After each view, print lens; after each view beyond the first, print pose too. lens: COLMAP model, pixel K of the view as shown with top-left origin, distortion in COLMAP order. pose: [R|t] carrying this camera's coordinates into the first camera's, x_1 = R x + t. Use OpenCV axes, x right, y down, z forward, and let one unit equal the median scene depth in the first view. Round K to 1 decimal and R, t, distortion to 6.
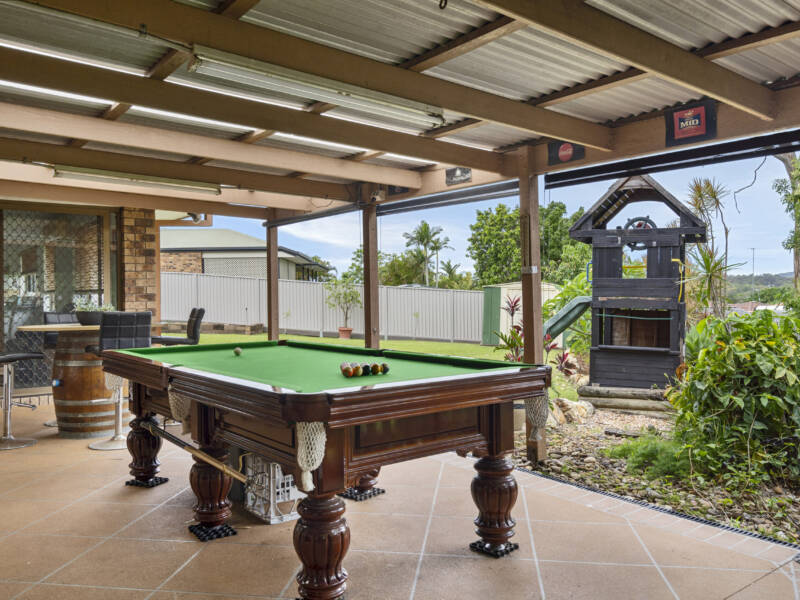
lens RADIAL K [[657.2, 0, 397.2], [0, 657.2, 301.0], [0, 0, 1]] dist [-0.002300, -0.000049]
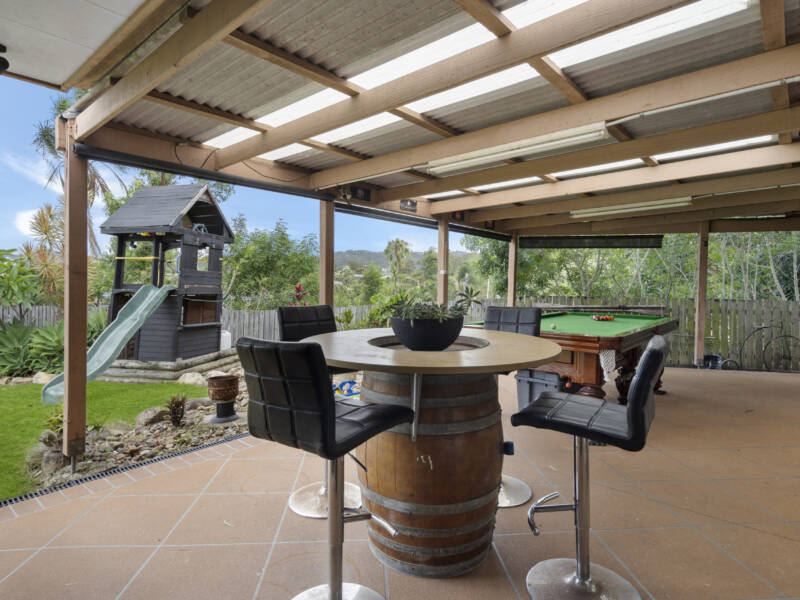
lens RADIAL K [[453.9, 0, 399.7], [0, 453.9, 296.1], [0, 0, 1]] dist [0.000553, 0.000016]
pose [[-0.187268, -0.019585, 0.982114, -0.767434], [-0.004861, 0.999807, 0.019011, -0.004603], [-0.982297, -0.001214, -0.187328, 1.018043]]
